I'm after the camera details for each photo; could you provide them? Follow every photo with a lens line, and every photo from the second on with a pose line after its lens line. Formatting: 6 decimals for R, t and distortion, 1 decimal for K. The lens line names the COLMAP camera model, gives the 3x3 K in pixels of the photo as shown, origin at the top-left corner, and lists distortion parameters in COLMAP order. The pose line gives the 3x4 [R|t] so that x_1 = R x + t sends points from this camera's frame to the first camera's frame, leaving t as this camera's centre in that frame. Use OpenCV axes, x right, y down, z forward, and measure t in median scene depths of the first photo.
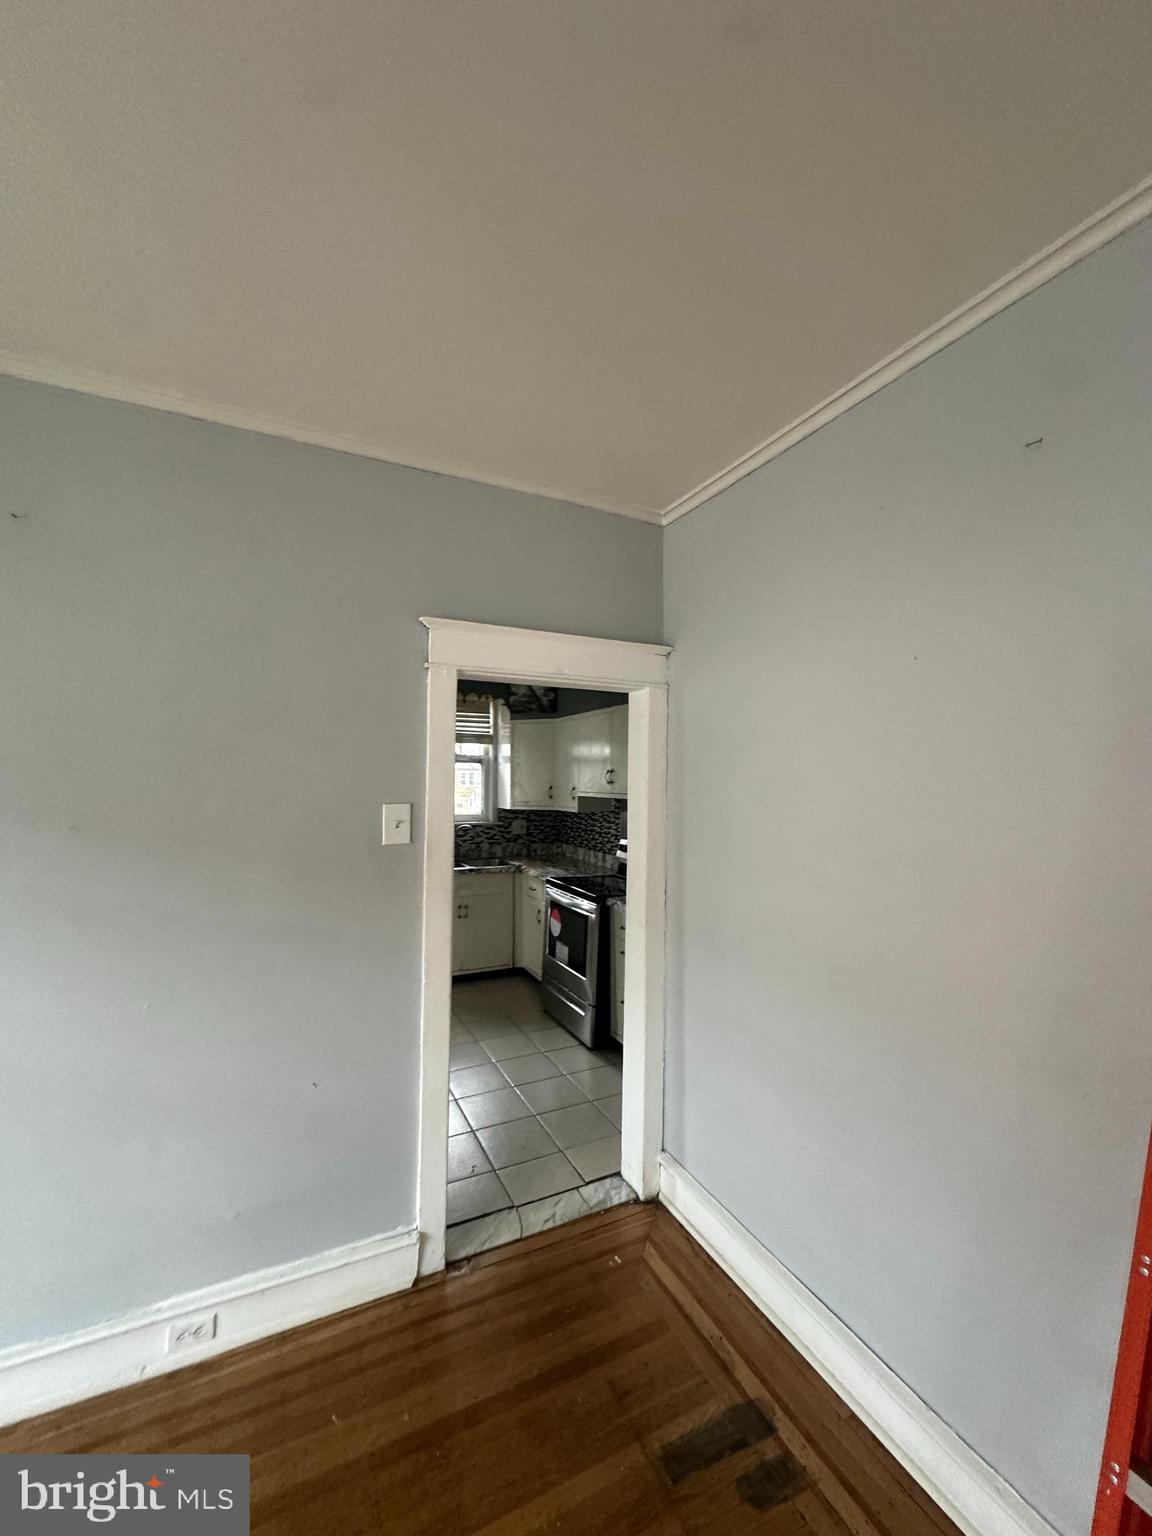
lens RADIAL K [[613.9, 0, 568.3], [0, 613.9, 766.0], [0, 0, 1]] dist [-0.004705, 0.001229]
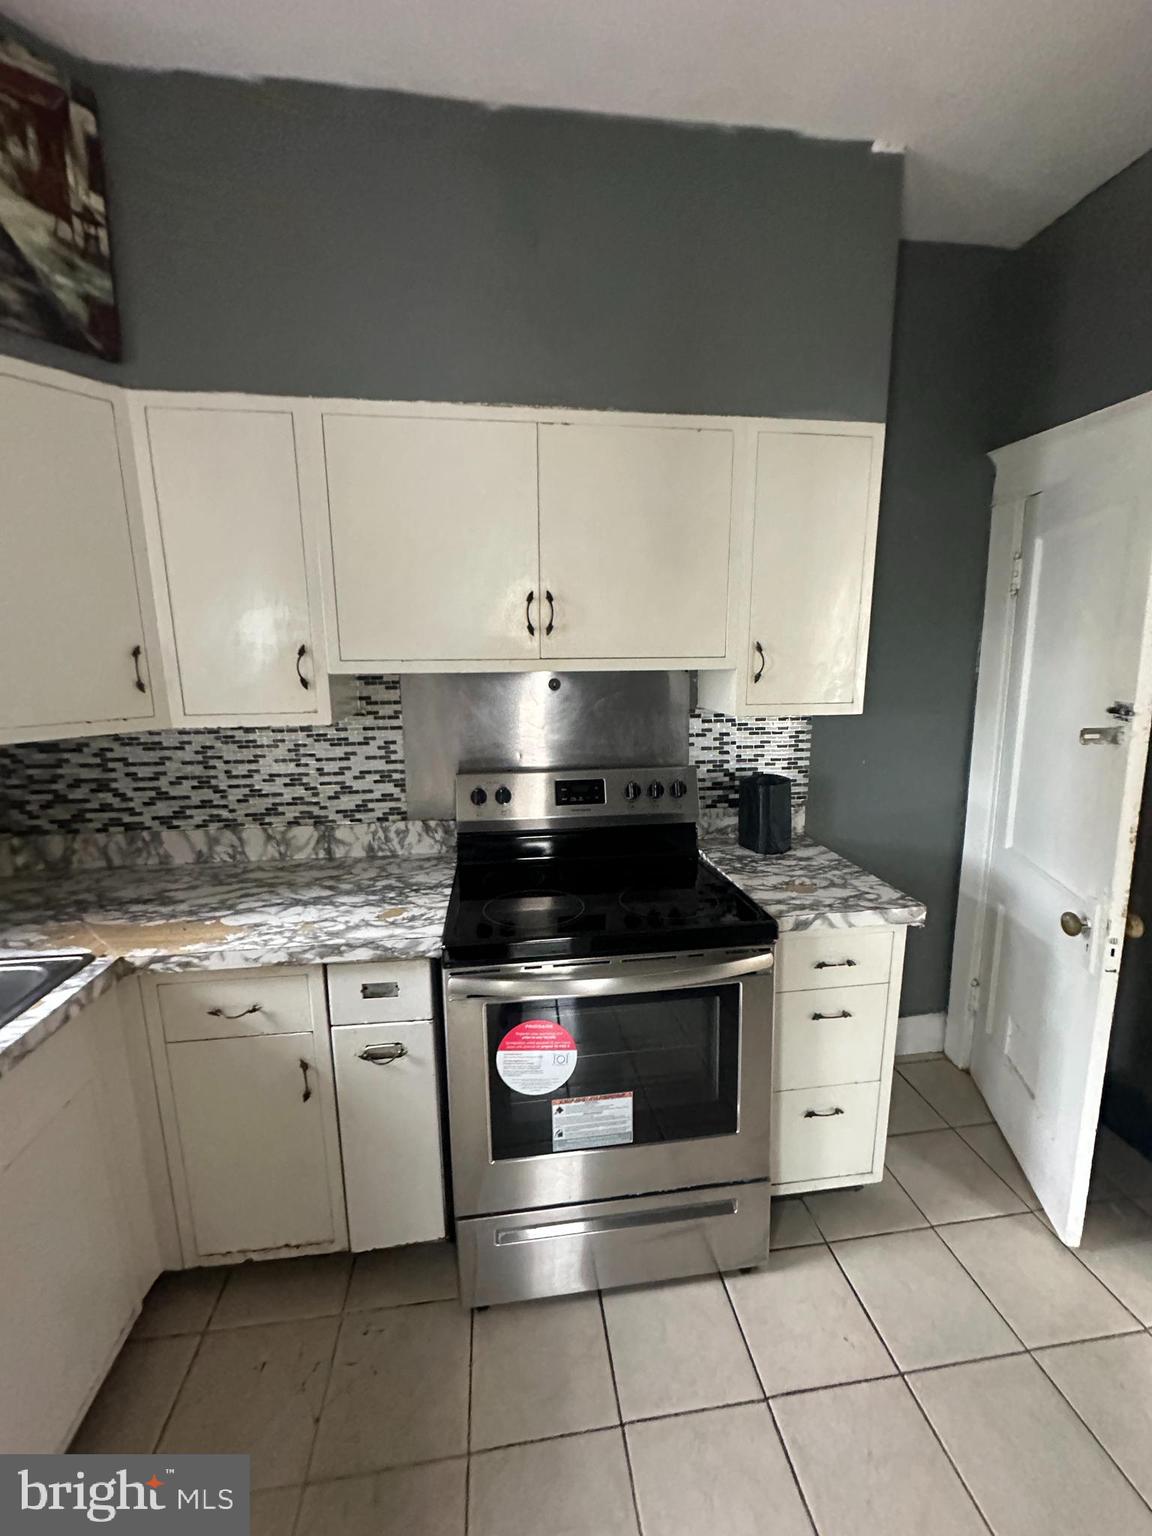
lens RADIAL K [[613.9, 0, 580.4], [0, 613.9, 766.8], [0, 0, 1]] dist [-0.004705, 0.001229]
pose [[0.306602, -0.181698, 0.934335, -0.235514], [-0.008918, 0.981020, 0.193703, 0.030232], [-0.951796, -0.067722, 0.299163, 0.714353]]
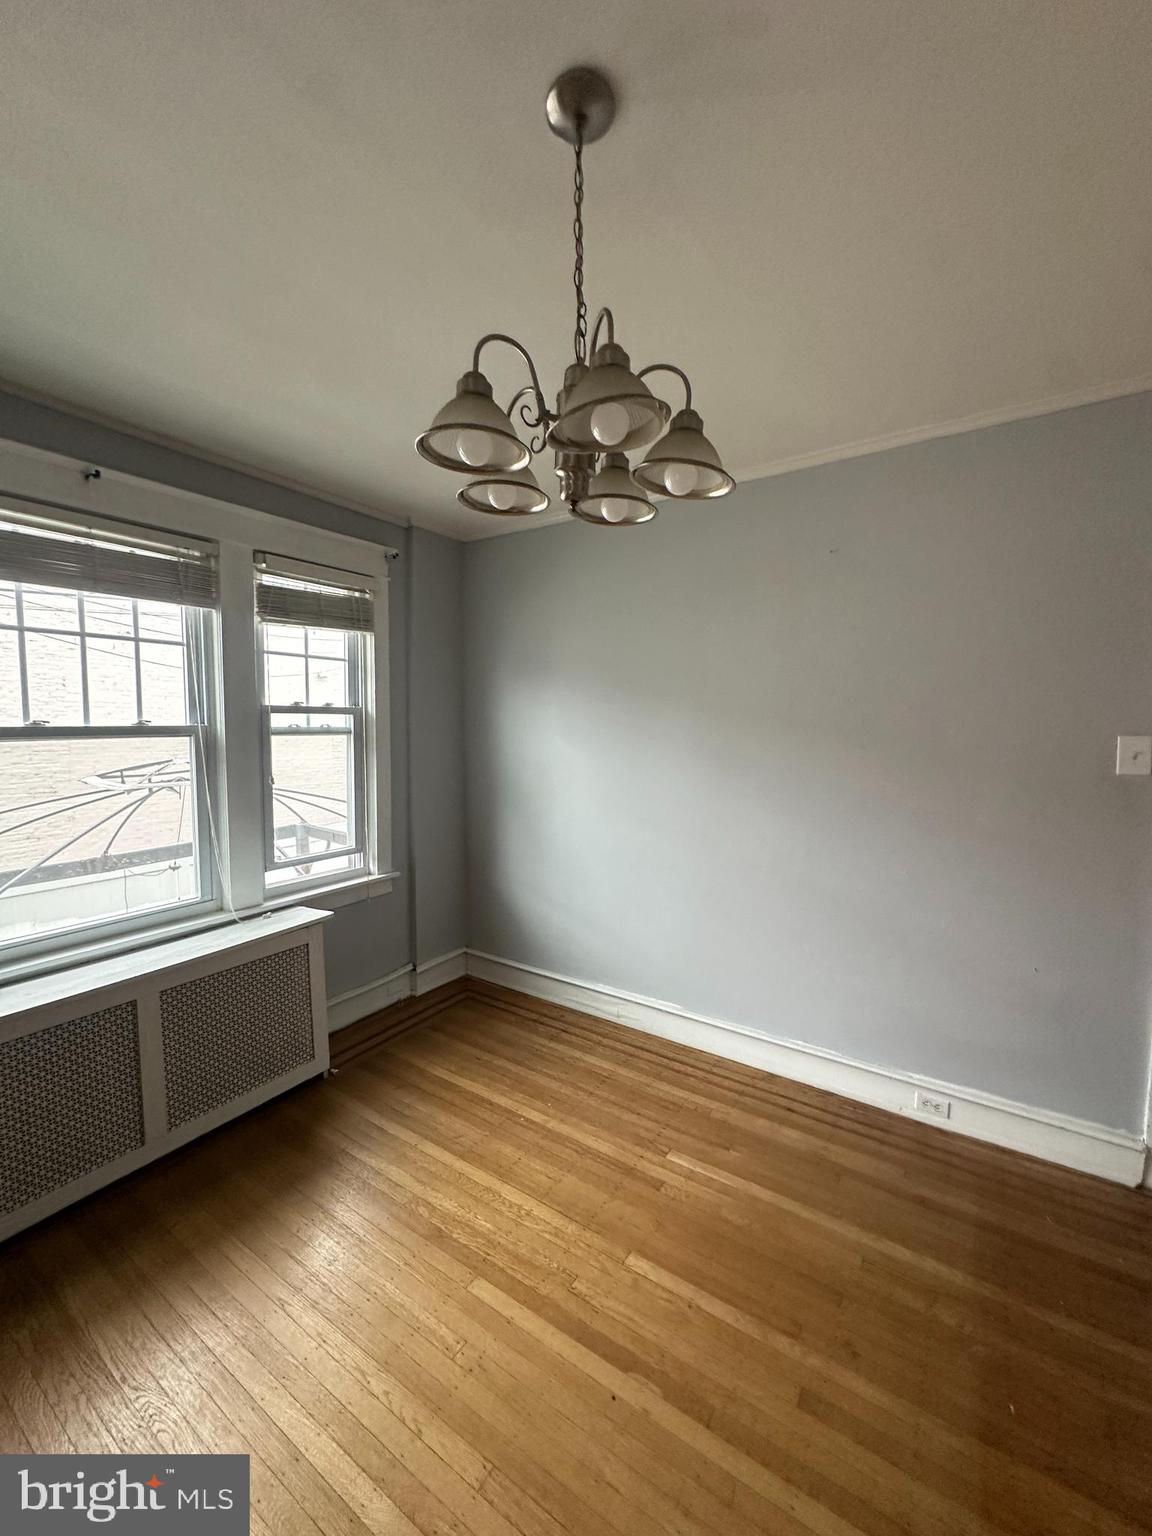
lens RADIAL K [[613.9, 0, 580.3], [0, 613.9, 752.6], [0, 0, 1]] dist [-0.004705, 0.001229]
pose [[0.515964, 0.051560, -0.855057, 0.119579], [0.014167, 0.997537, 0.068700, -0.000797], [0.856493, -0.047561, 0.513963, -0.344204]]
